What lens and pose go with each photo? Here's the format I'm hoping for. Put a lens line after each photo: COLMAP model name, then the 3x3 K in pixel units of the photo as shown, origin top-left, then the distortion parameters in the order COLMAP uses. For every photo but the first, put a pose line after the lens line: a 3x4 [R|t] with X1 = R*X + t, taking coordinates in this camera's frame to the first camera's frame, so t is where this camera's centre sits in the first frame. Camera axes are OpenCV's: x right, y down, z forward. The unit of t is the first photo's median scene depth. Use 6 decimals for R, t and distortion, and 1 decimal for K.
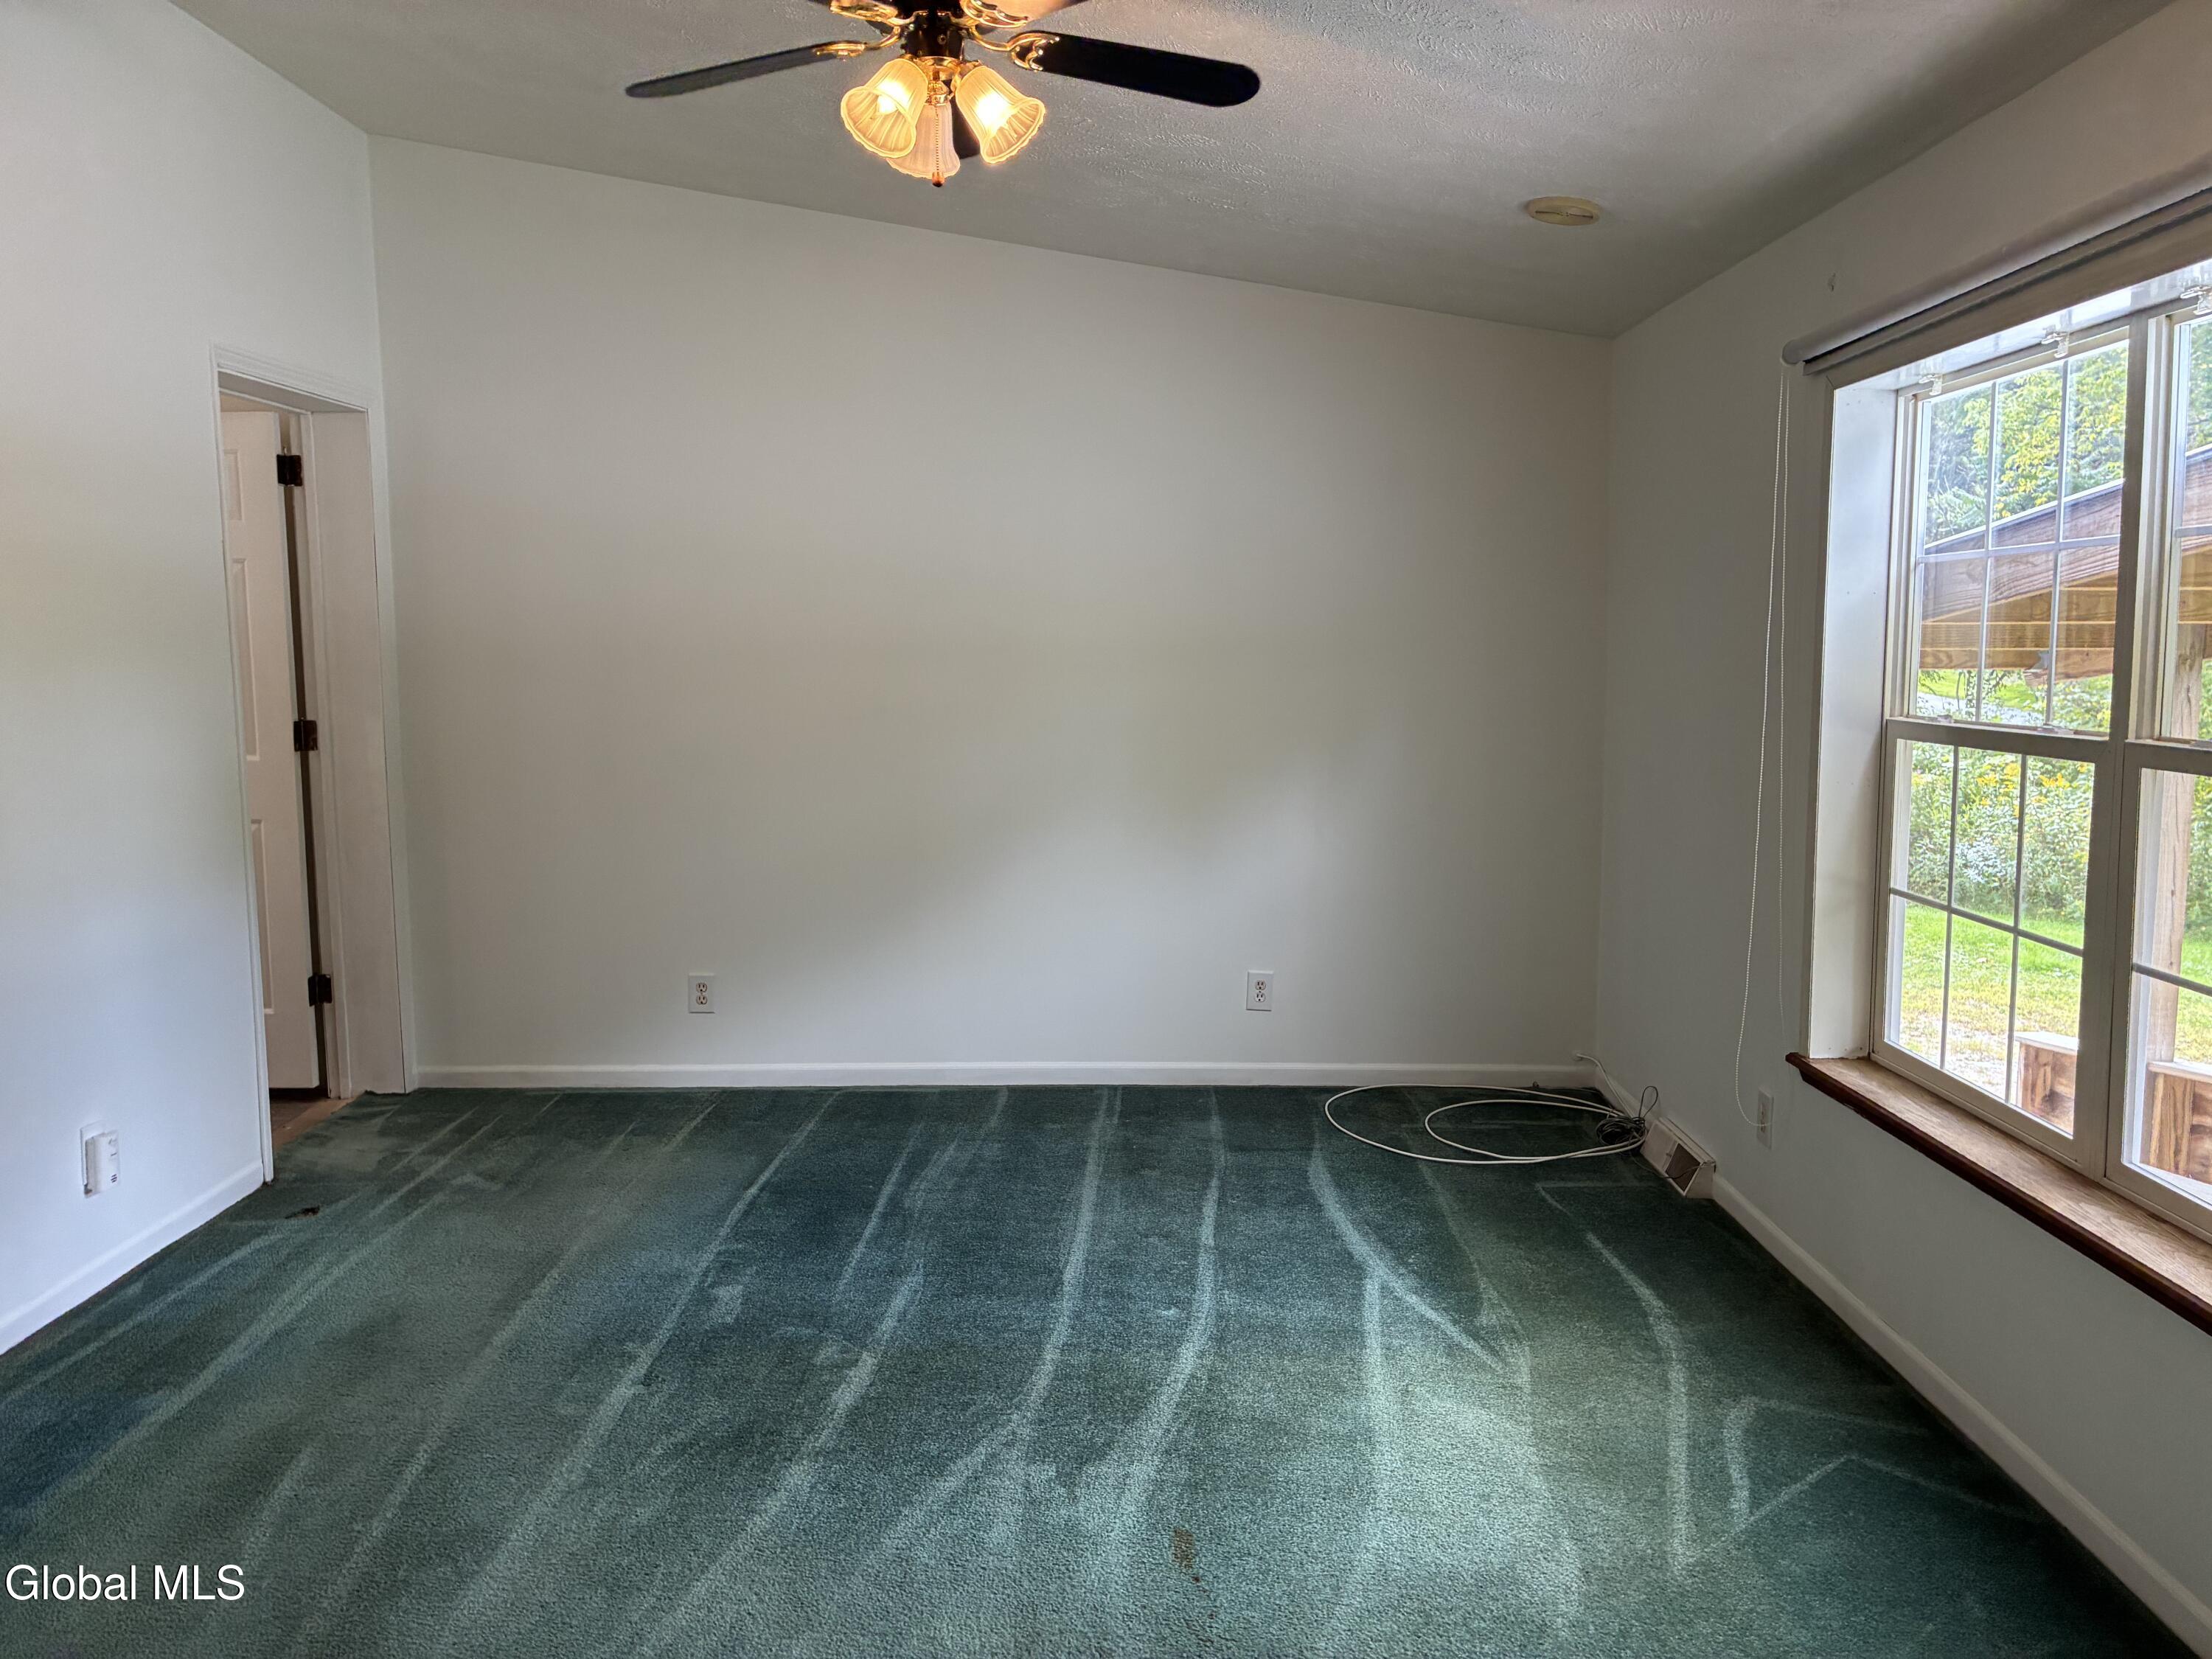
lens RADIAL K [[1674.9, 0, 1105.3], [0, 1674.9, 823.6], [0, 0, 1]] dist [0.031495, -0.017281]
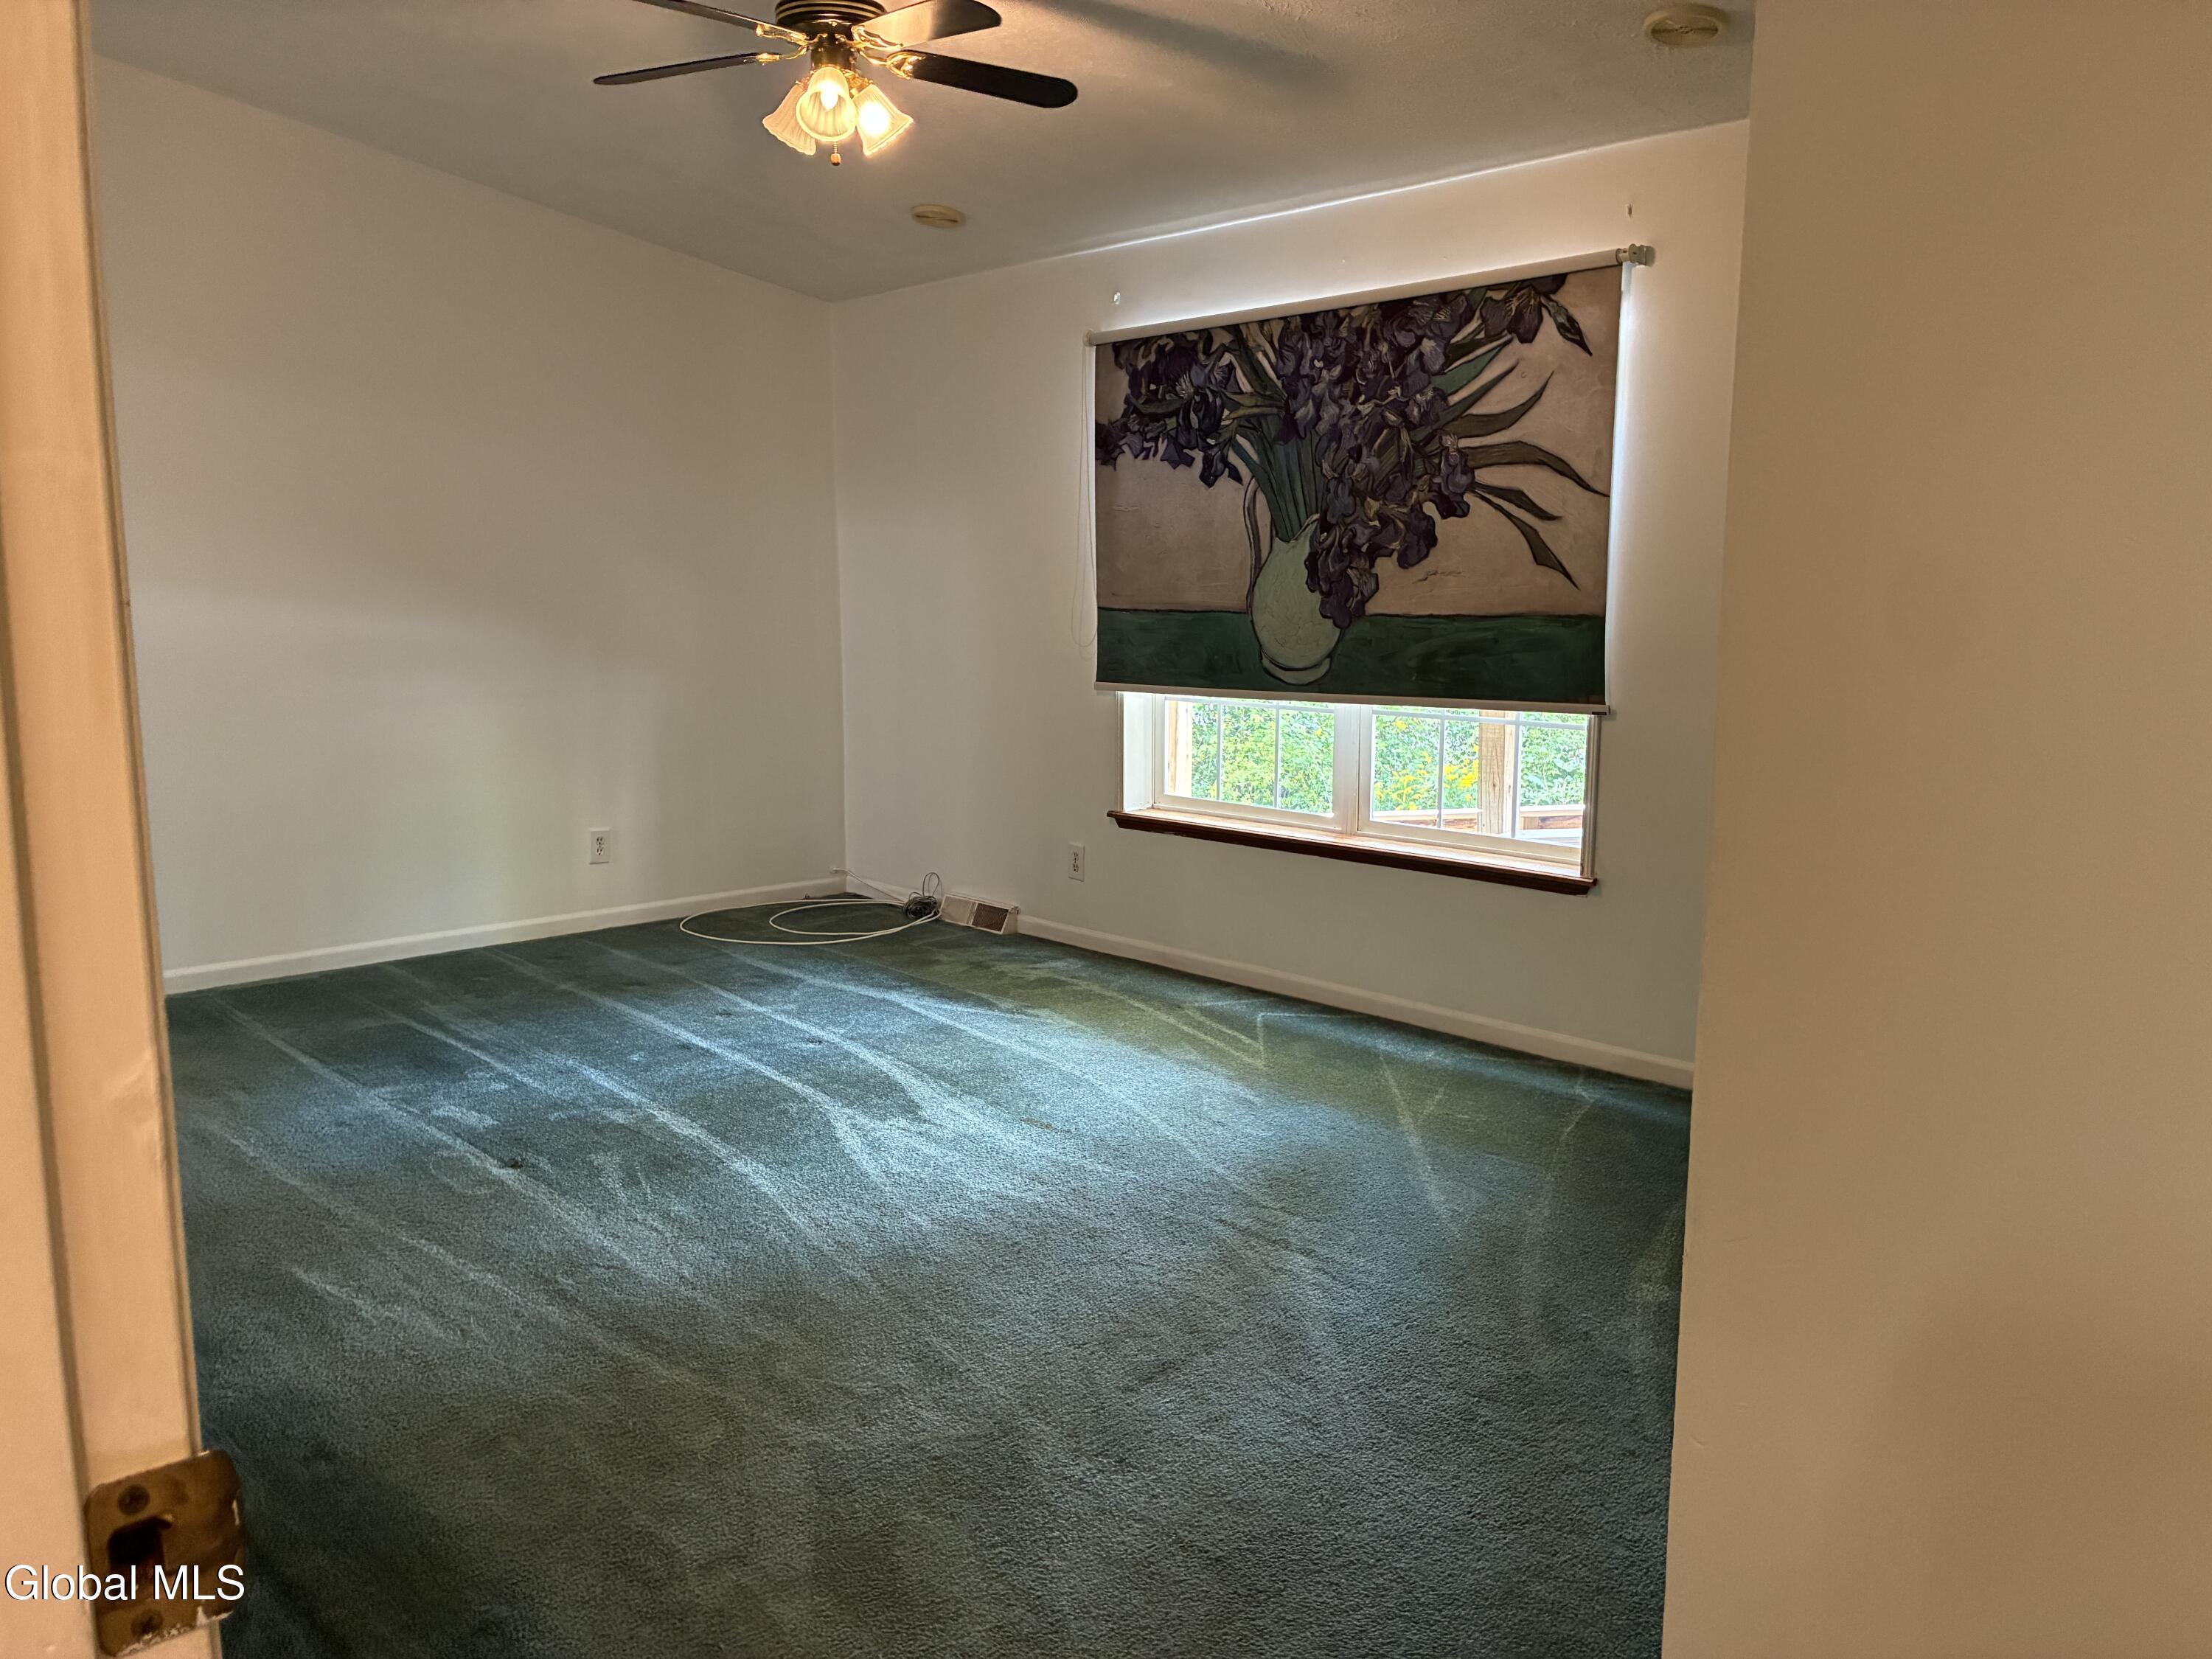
lens RADIAL K [[1674.9, 0, 1113.0], [0, 1674.9, 827.7], [0, 0, 1]] dist [0.031495, -0.017281]
pose [[0.708116, -0.098130, 0.699244, -0.738367], [0.072651, 0.995166, 0.066086, 0.064328], [-0.702349, 0.004004, 0.711822, -0.074783]]
